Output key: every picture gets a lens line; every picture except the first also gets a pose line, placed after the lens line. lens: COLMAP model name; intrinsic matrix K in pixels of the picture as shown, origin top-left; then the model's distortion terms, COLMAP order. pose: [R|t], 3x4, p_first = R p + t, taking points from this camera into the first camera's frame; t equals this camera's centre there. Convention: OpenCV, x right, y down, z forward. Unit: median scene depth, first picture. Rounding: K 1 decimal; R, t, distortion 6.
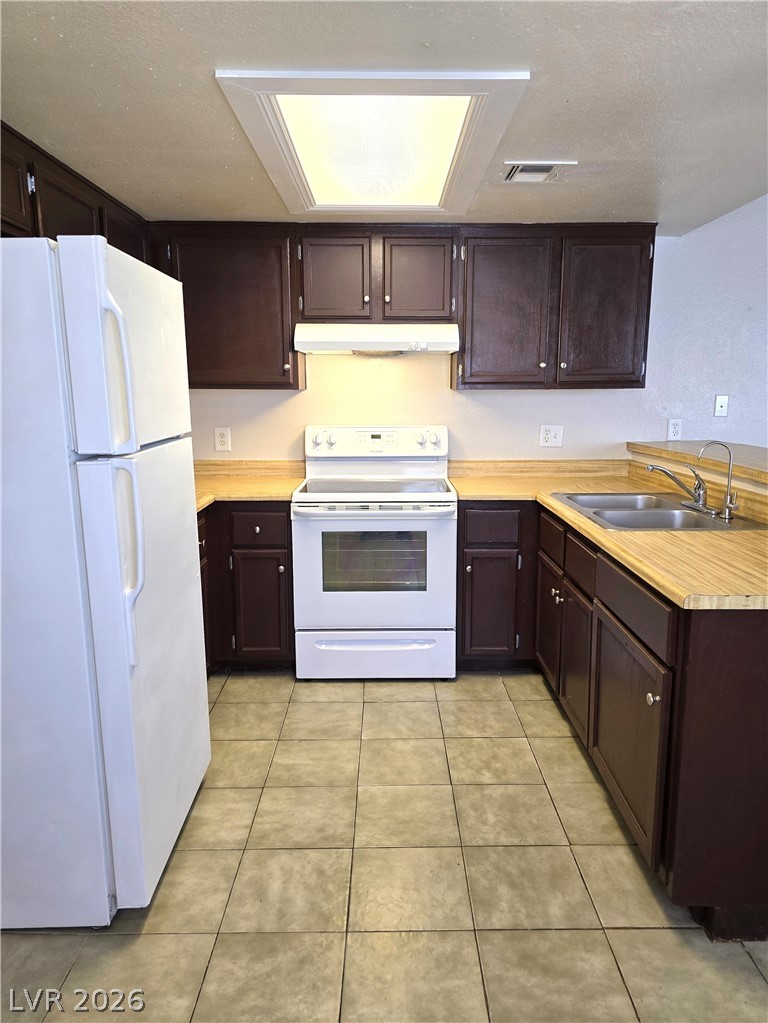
lens RADIAL K [[691.1, 0, 384.2], [0, 691.1, 509.8], [0, 0, 1]] dist [0.044228, -0.037371]
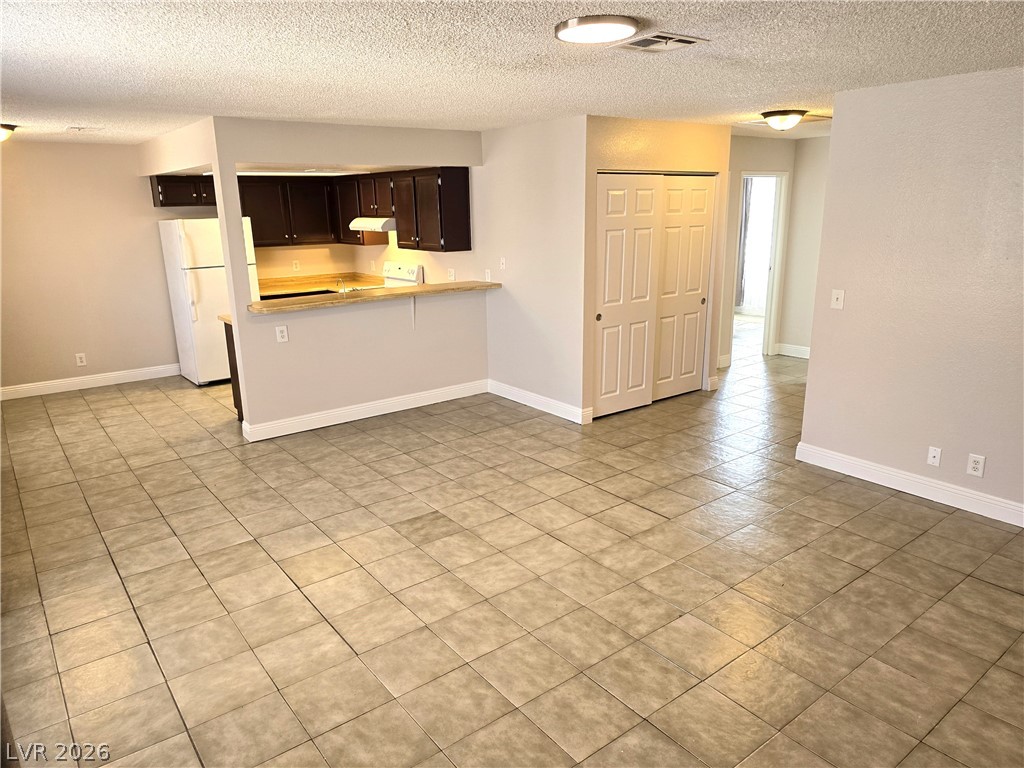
lens RADIAL K [[691.7, 0, 507.4], [0, 691.7, 381.5], [0, 0, 1]] dist [0.044228, -0.037371]
pose [[0.599185, 0.186796, -0.778514, 2.525333], [-0.122307, 0.982344, 0.141569, -0.145059], [0.791213, 0.010391, 0.611452, -0.033716]]
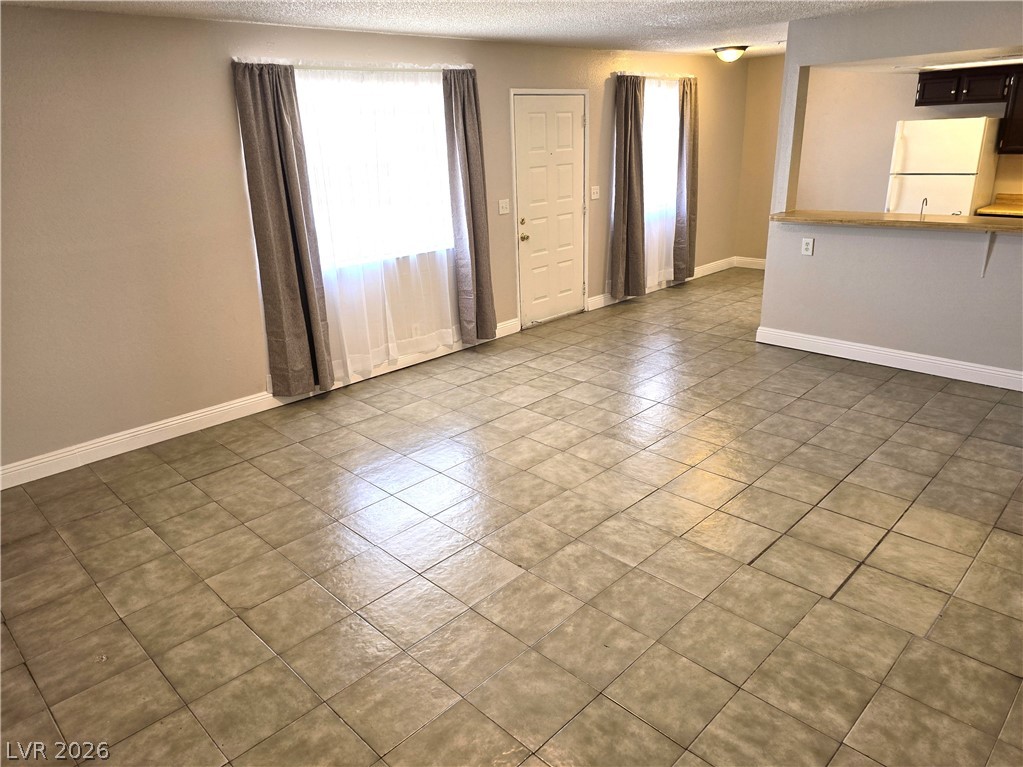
lens RADIAL K [[691.1, 0, 502.1], [0, 691.1, 381.0], [0, 0, 1]] dist [0.044228, -0.037371]
pose [[-0.725303, 0.260864, -0.637092, 2.529533], [-0.081532, 0.886365, 0.455752, -0.408112], [0.683585, 0.382502, -0.621614, 1.456801]]
